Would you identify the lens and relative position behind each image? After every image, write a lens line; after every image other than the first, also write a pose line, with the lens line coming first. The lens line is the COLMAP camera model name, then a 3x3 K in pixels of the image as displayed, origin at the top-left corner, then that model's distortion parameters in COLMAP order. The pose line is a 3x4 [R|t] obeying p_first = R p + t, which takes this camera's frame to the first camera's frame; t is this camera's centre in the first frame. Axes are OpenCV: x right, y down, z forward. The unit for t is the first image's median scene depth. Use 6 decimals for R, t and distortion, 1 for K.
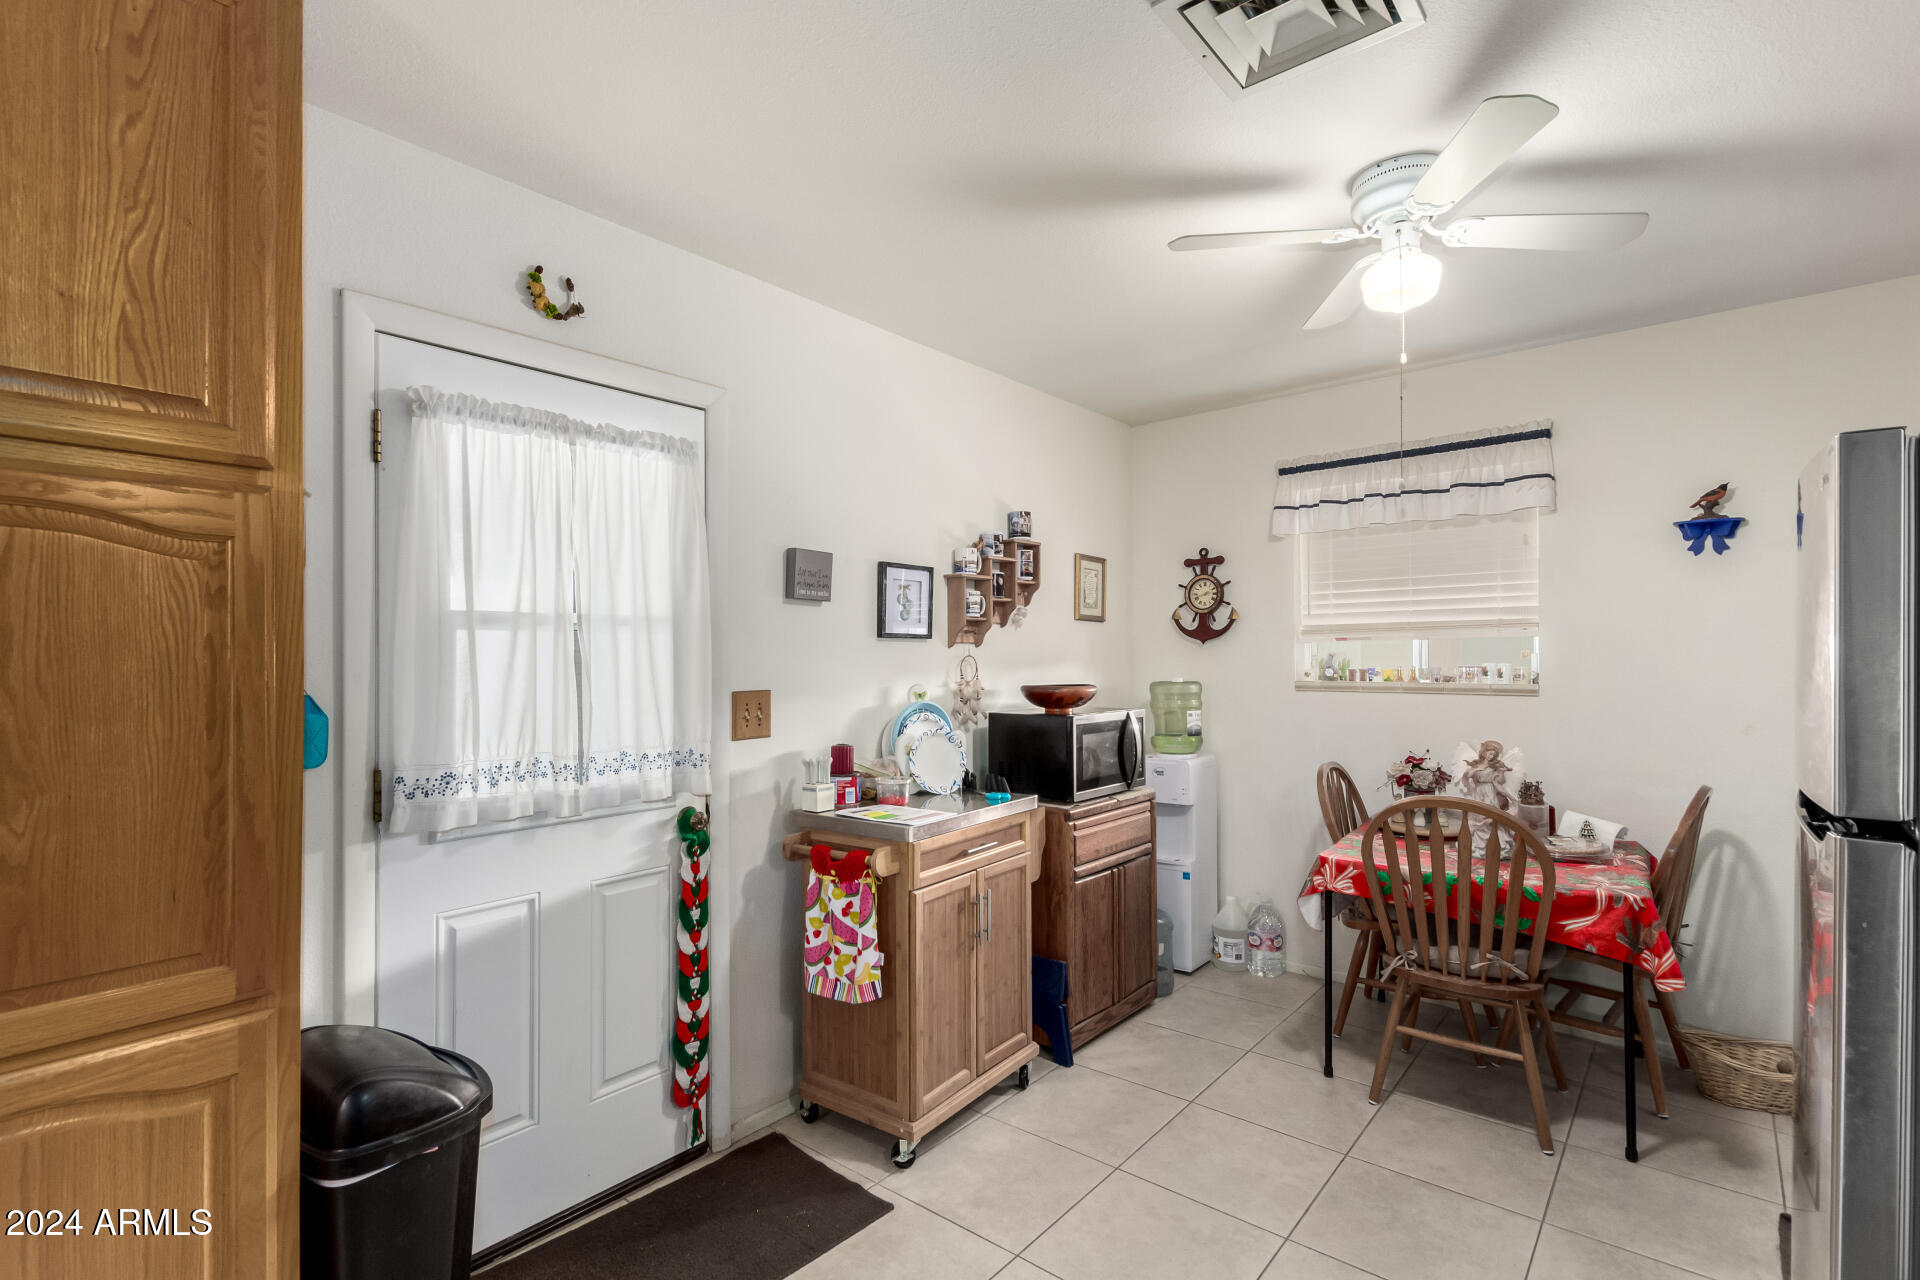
lens RADIAL K [[895.2, 0, 949.8], [0, 895.2, 646.5], [0, 0, 1]] dist [0.002829, -0.001158]
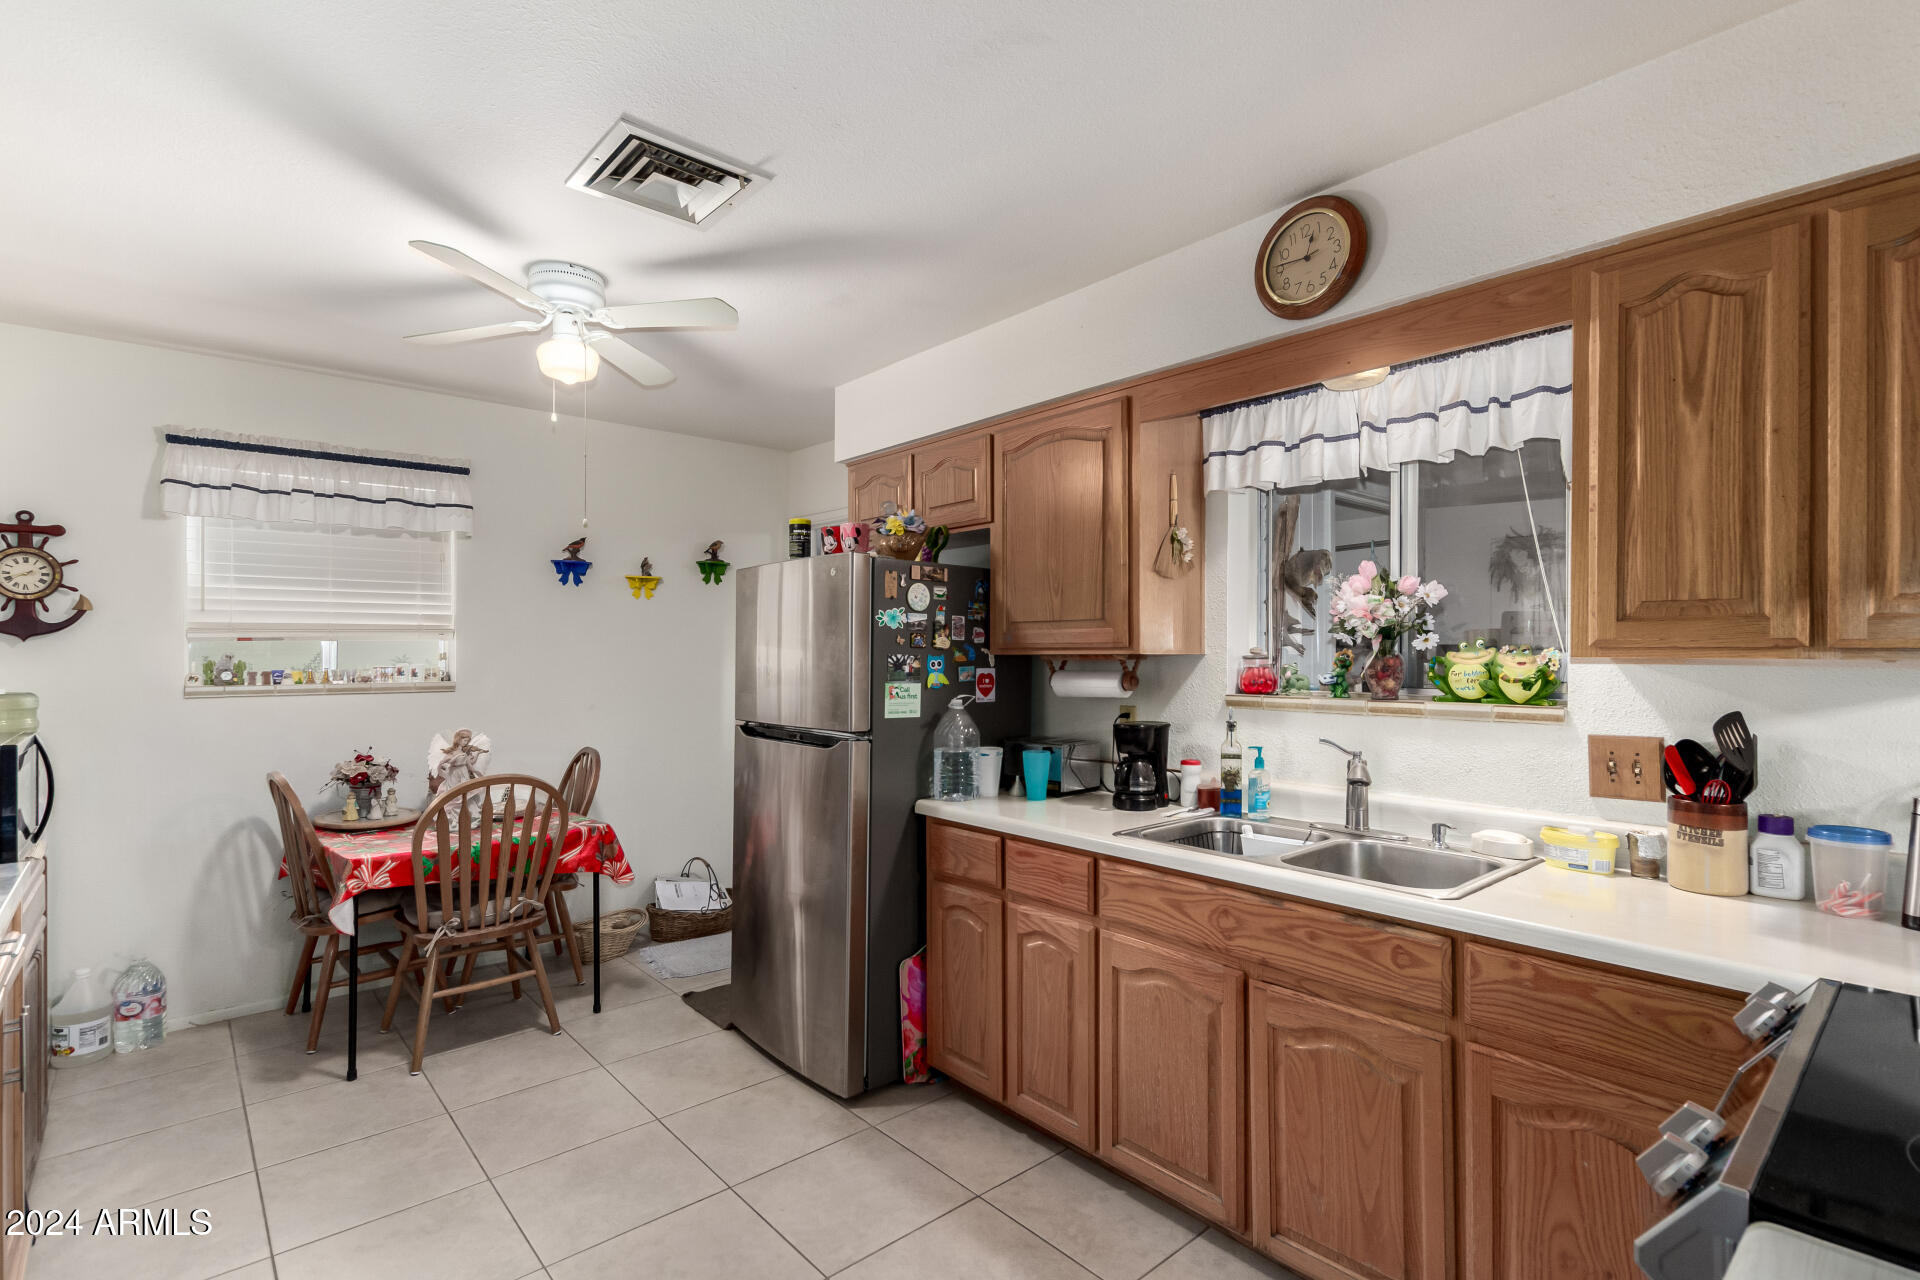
lens RADIAL K [[895.2, 0, 964.6], [0, 895.2, 651.4], [0, 0, 1]] dist [0.002829, -0.001158]
pose [[0.138648, 0.006317, 0.990322, -0.420067], [-0.008959, 0.999947, -0.005125, 0.002683], [-0.990301, -0.008162, 0.138697, 0.170960]]
